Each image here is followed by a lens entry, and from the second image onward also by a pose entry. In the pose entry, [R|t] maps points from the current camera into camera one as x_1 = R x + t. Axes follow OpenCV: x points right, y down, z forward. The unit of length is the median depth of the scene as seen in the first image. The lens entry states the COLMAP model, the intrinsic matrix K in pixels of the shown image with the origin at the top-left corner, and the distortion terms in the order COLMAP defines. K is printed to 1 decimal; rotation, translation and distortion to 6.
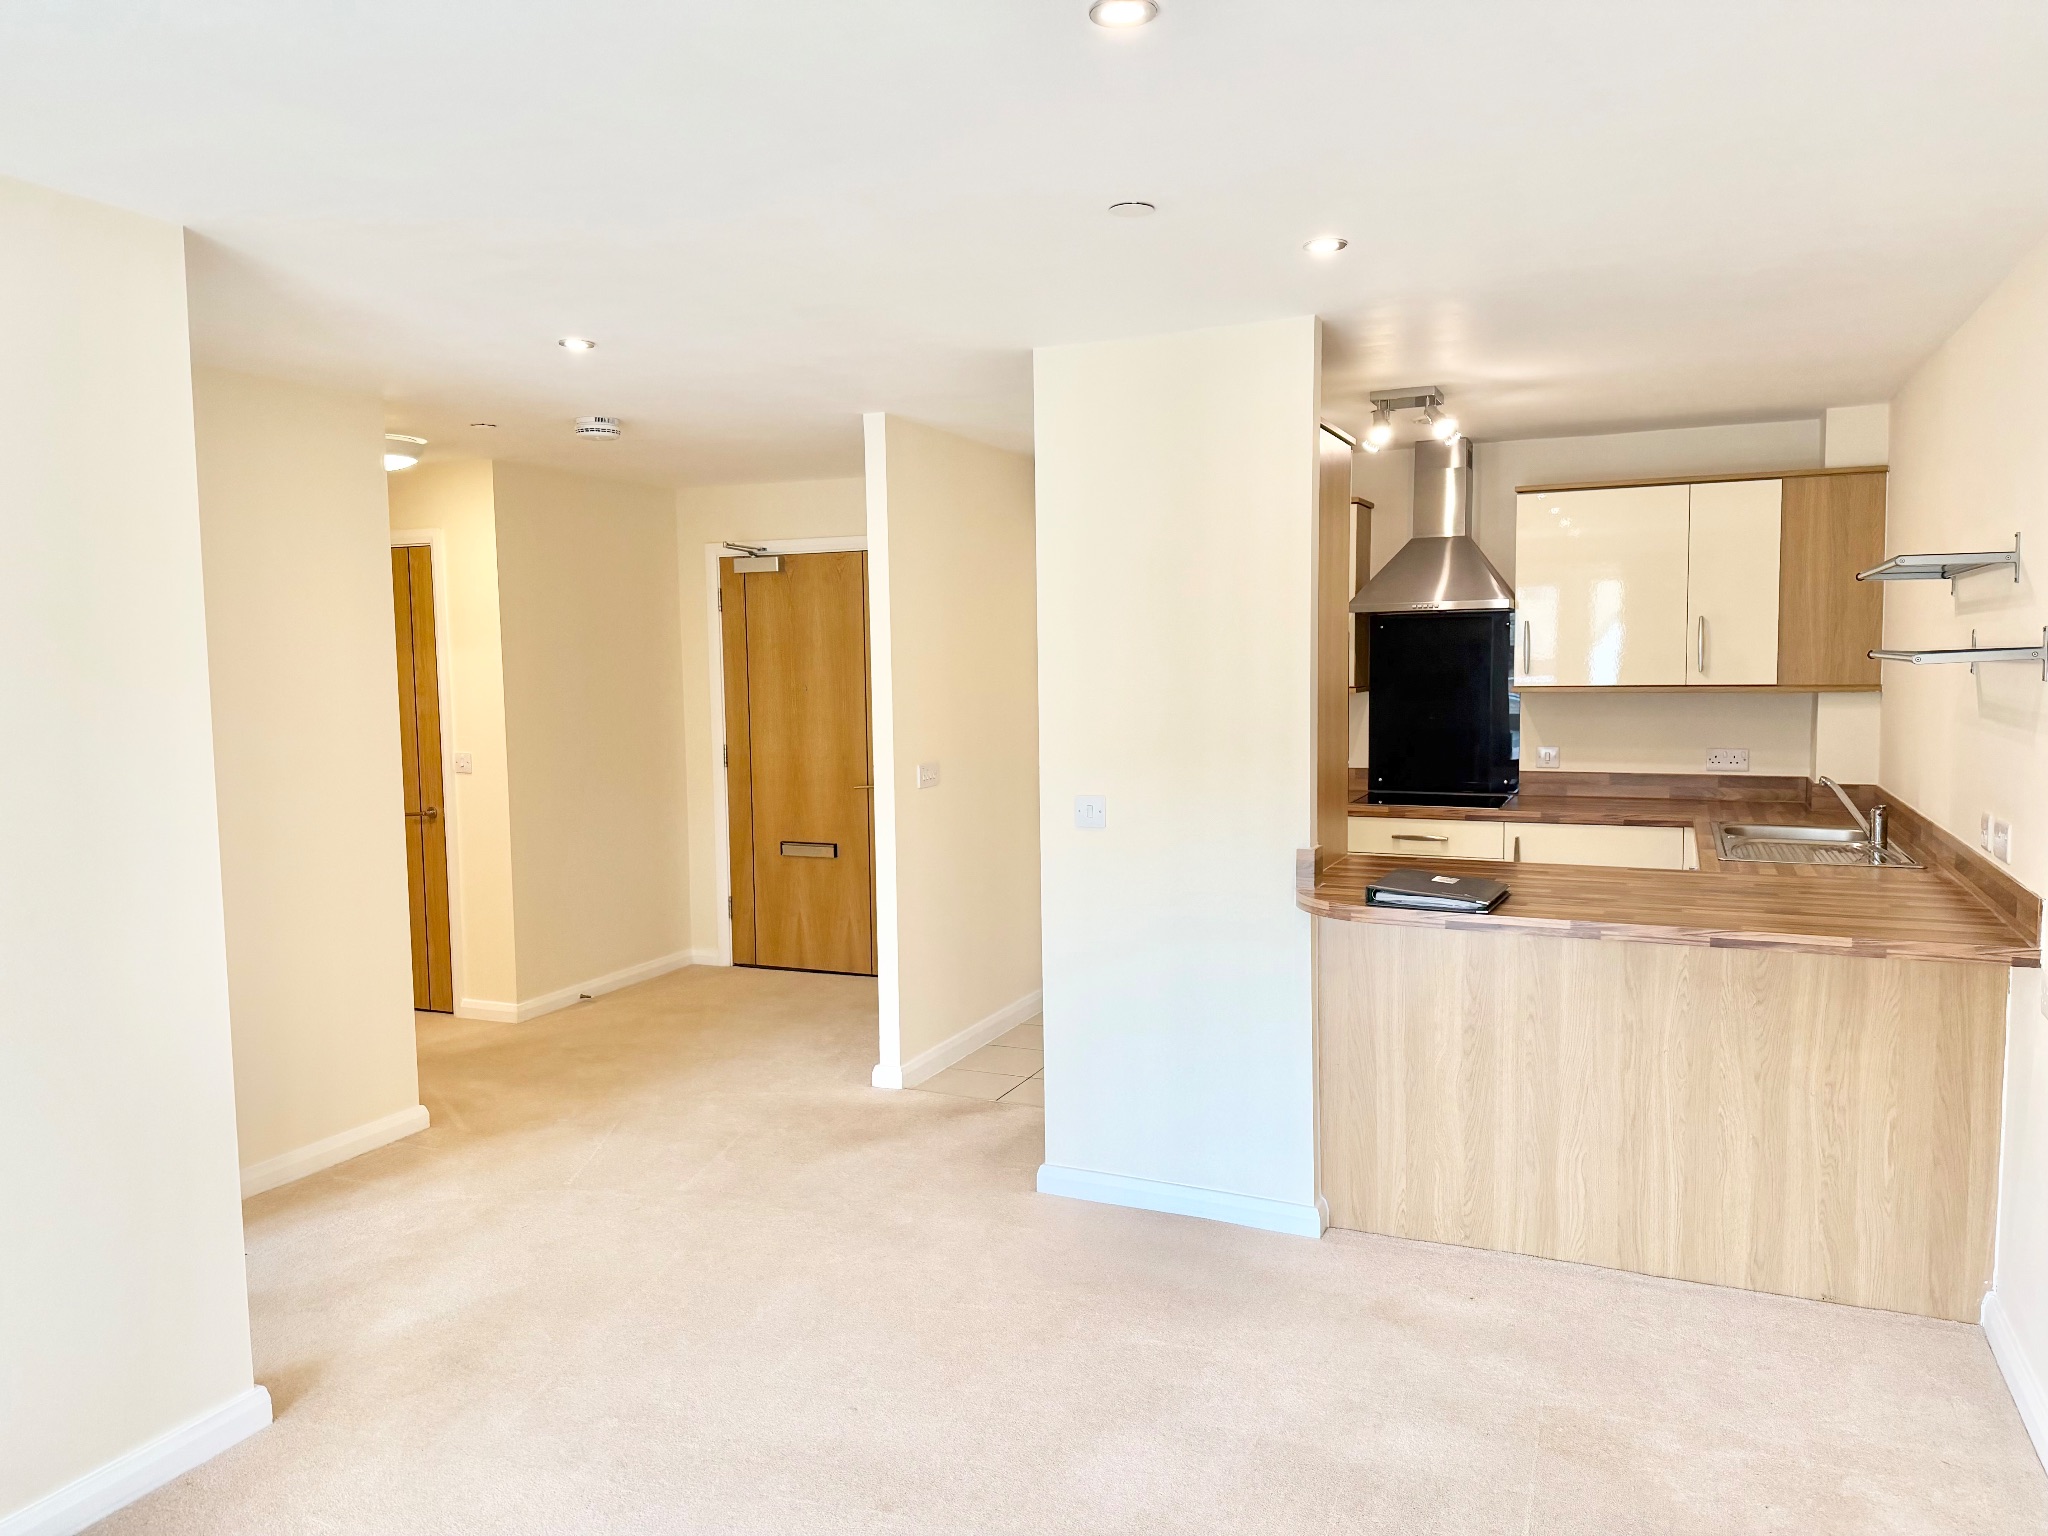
lens RADIAL K [[1436.4, 0, 1024.0], [0, 1436.4, 768.0], [0, 0, 1]] dist [0.044041, -0.056344]
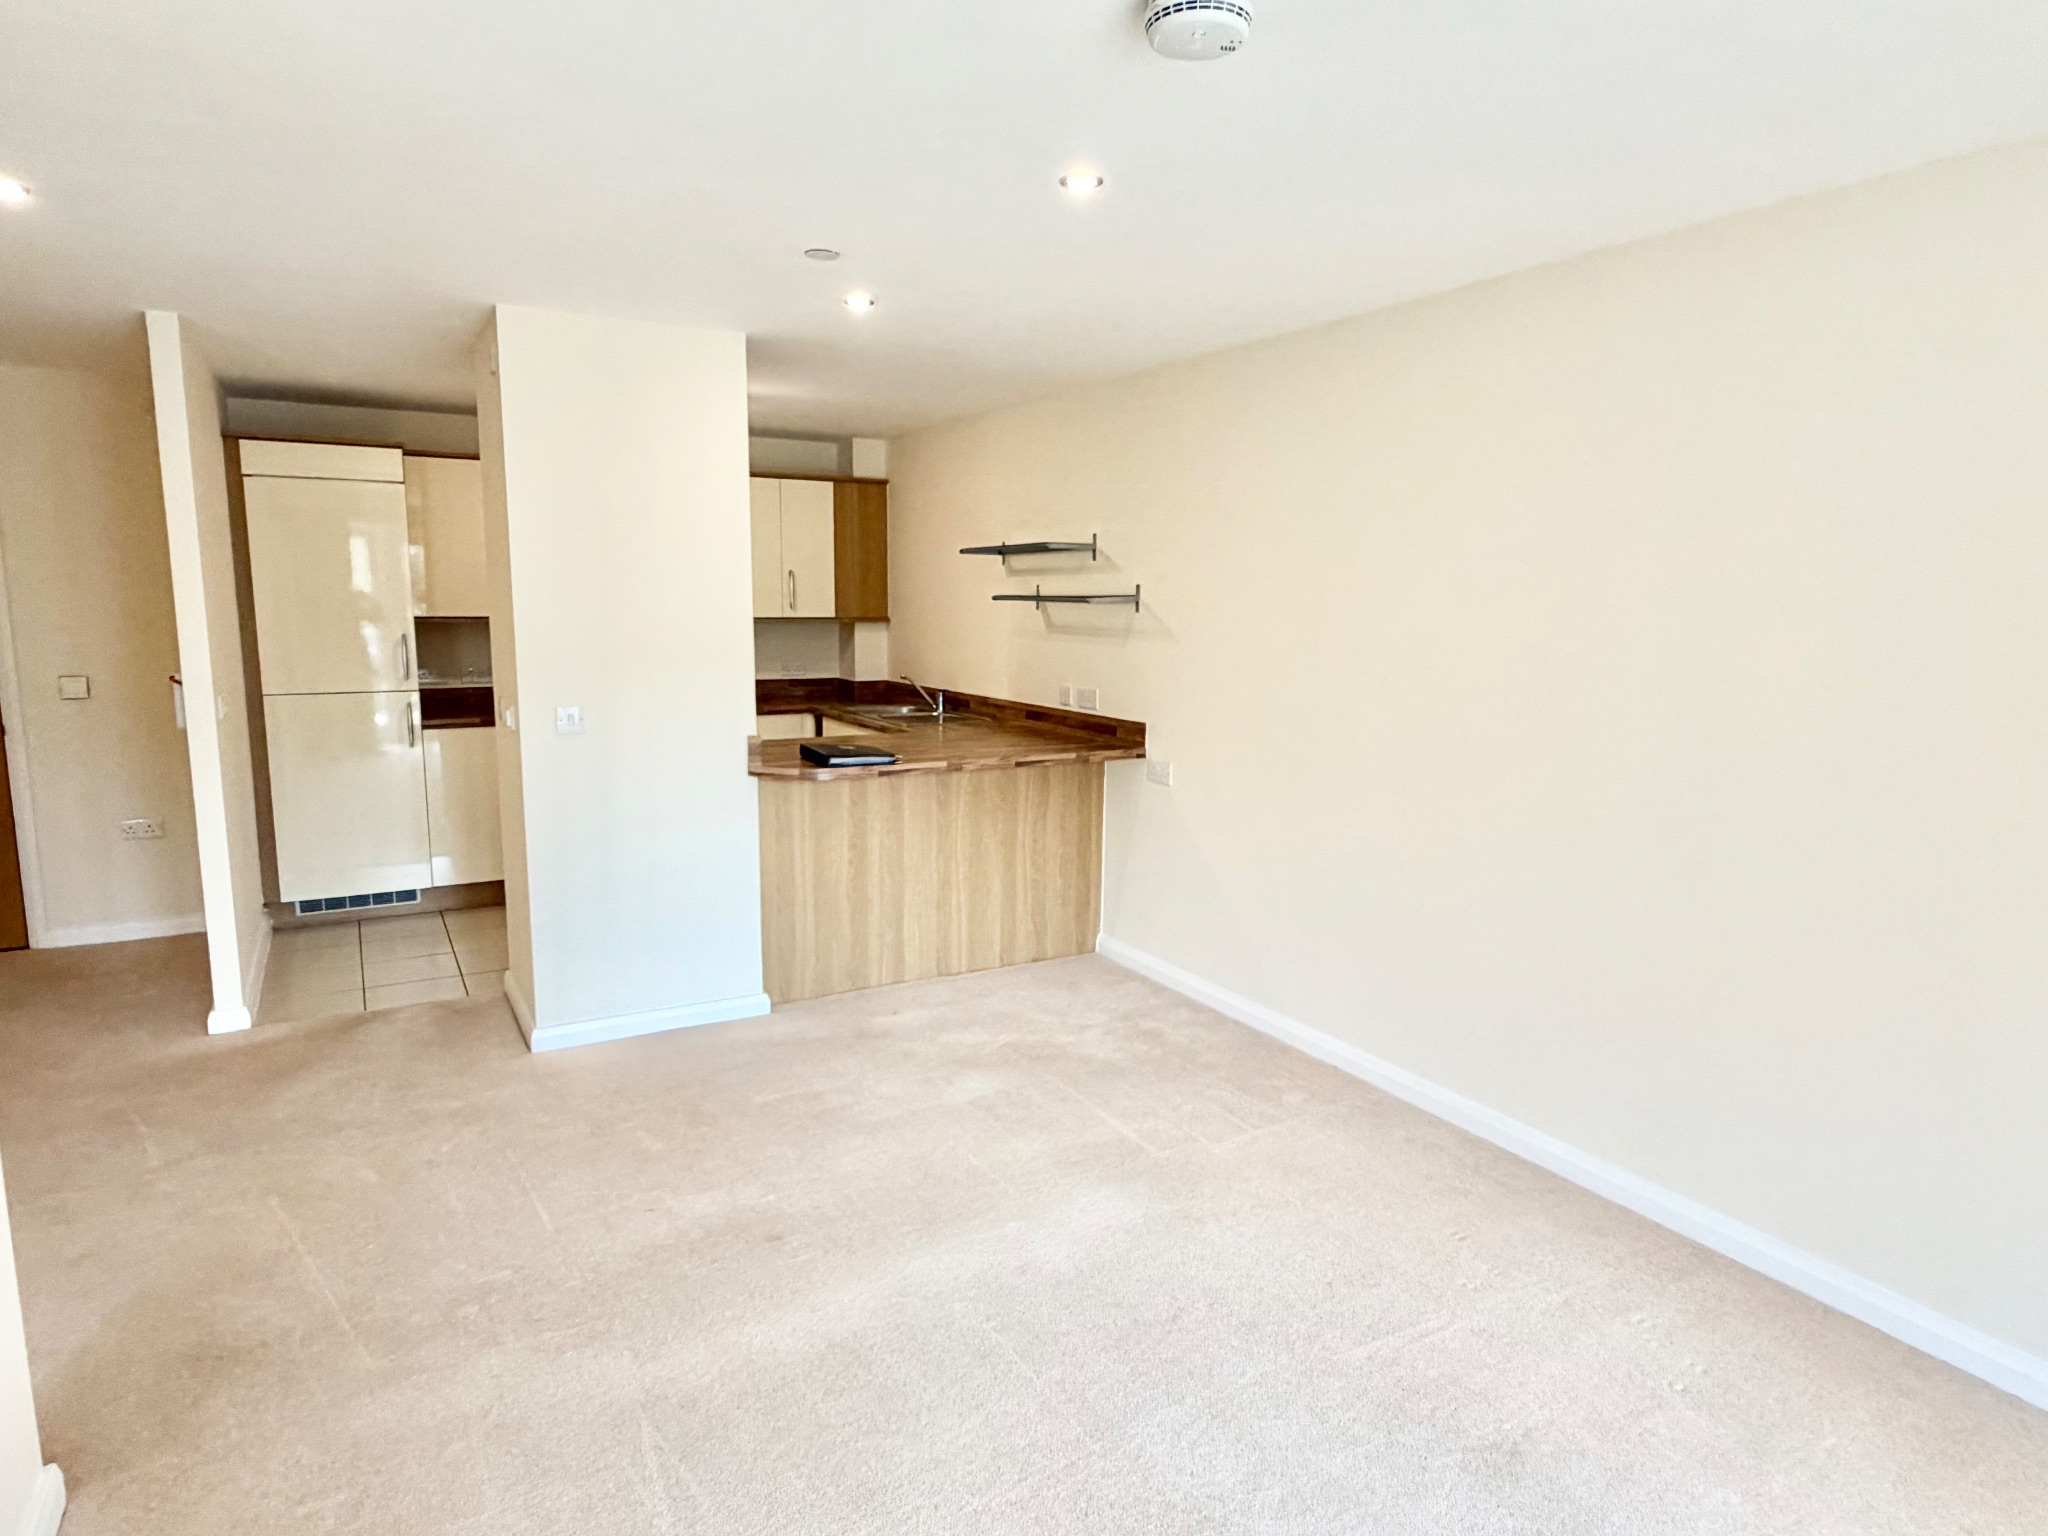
lens RADIAL K [[1184.3, 0, 1013.1], [0, 1184.3, 774.1], [0, 0, 1]] dist [0.003467, -0.002943]
pose [[0.596360, -0.100972, 0.796341, -0.553444], [0.046951, 0.994746, 0.090969, 0.003136], [-0.801343, -0.016861, 0.597967, 0.137382]]
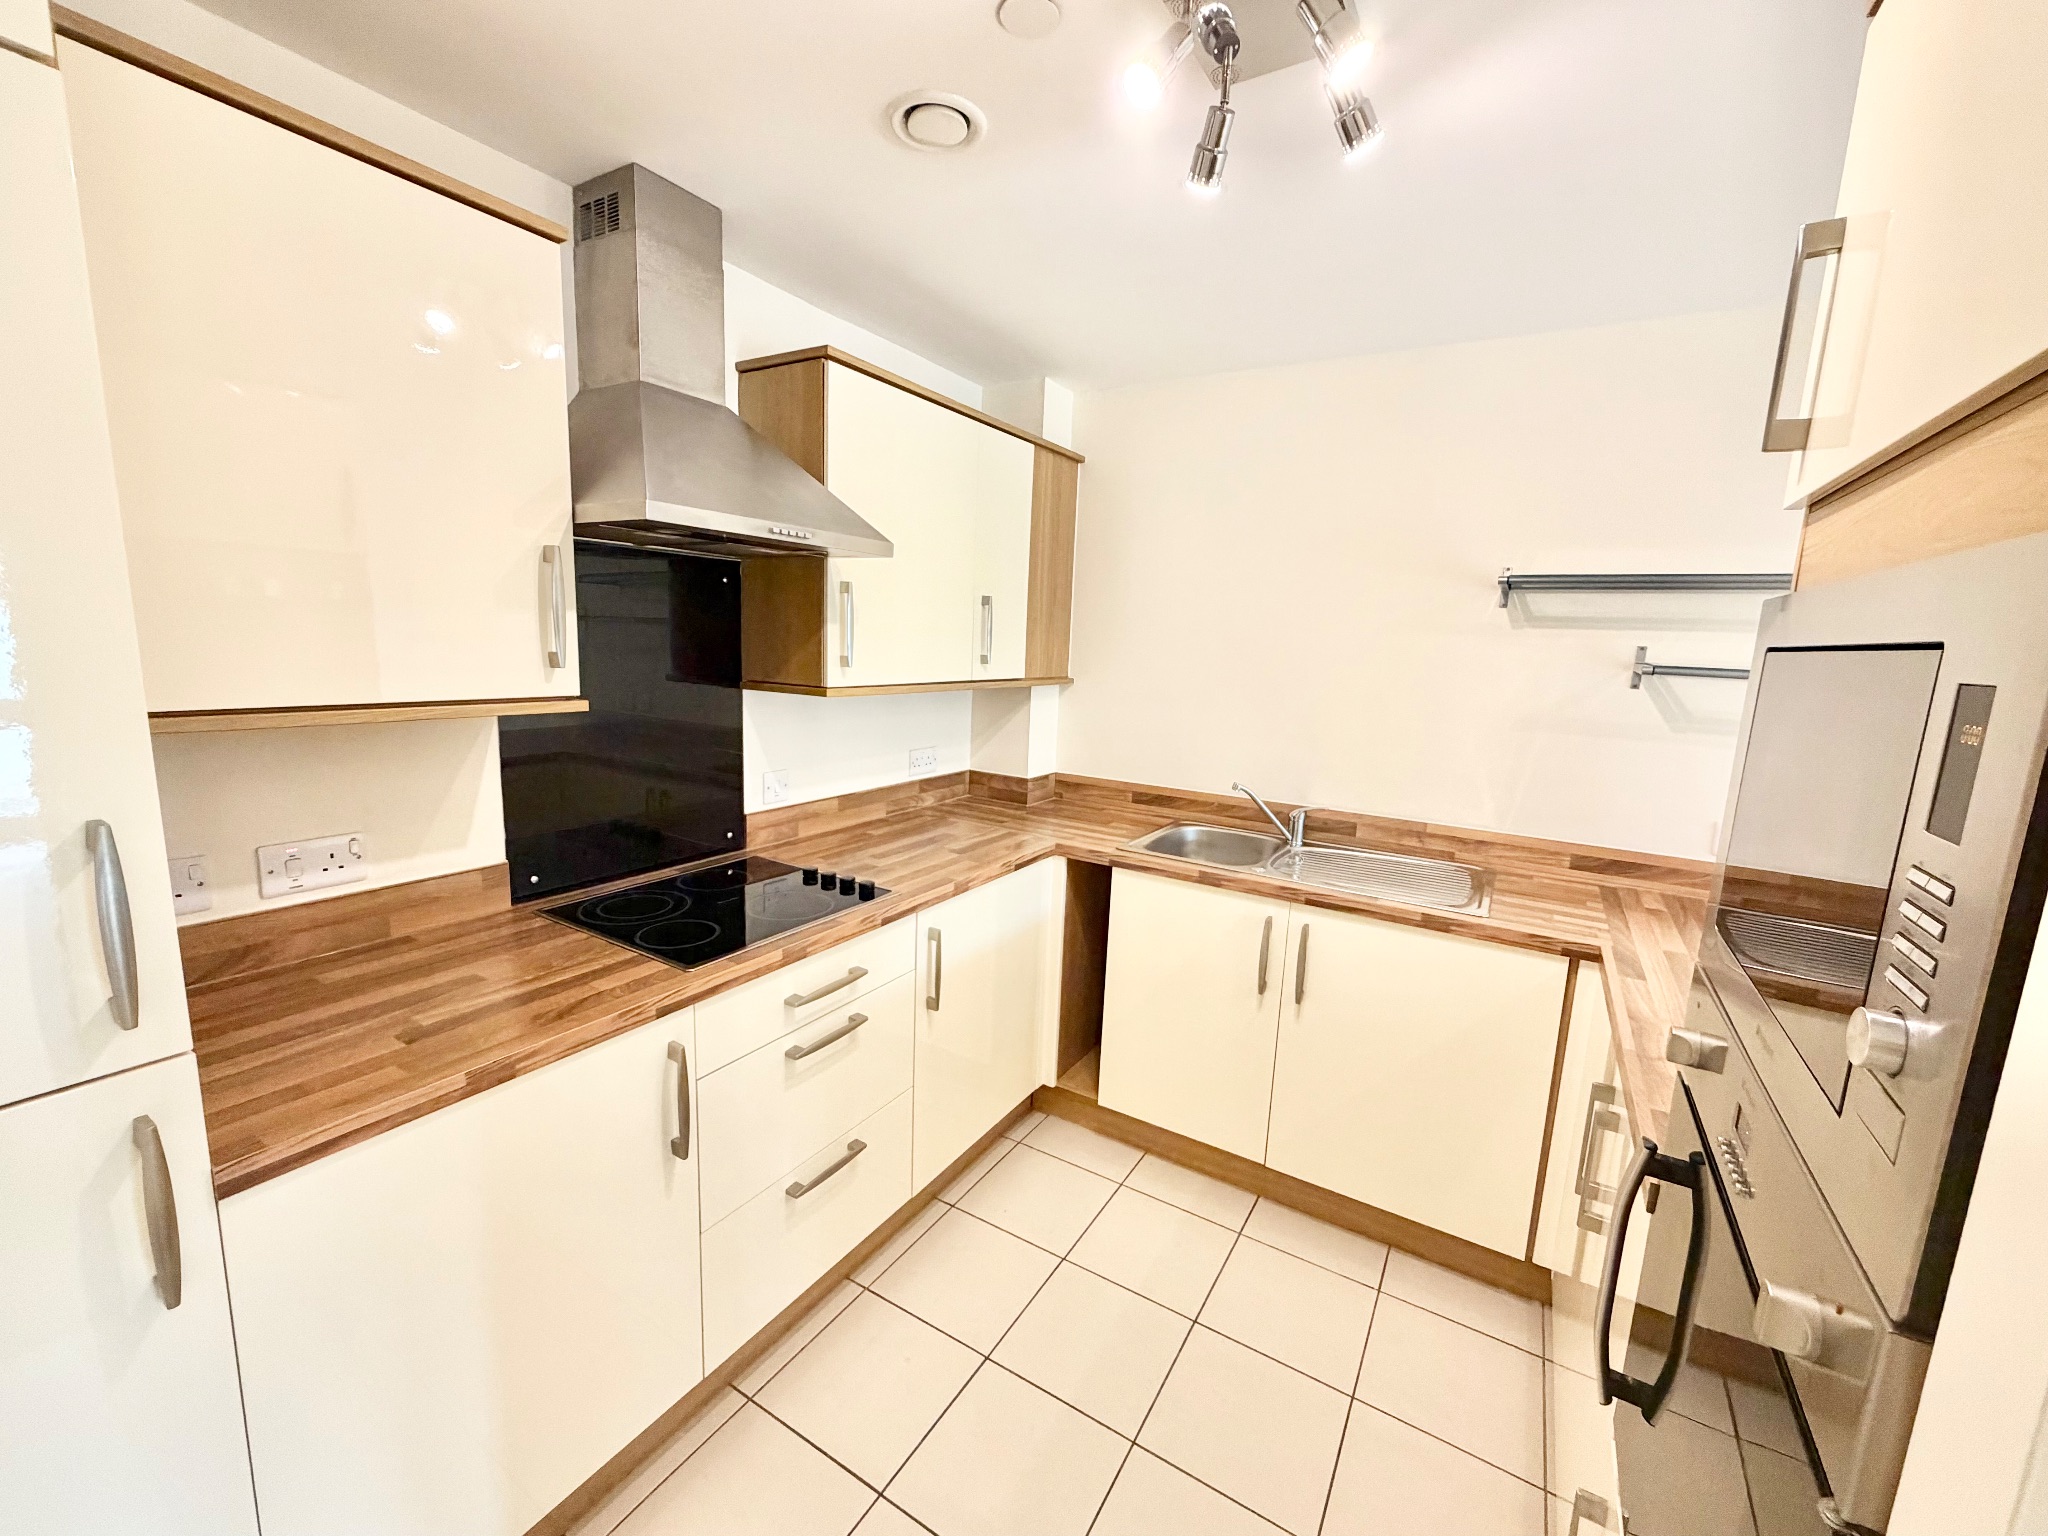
lens RADIAL K [[833.0, 0, 1025.0], [0, 833.0, 775.5], [0, 0, 1]] dist [-0.000475, -0.000055]
pose [[0.139231, -0.145611, 0.979496, -0.002549], [0.037551, 0.989195, 0.141715, -0.102114], [-0.989548, 0.017050, 0.143195, 1.331100]]
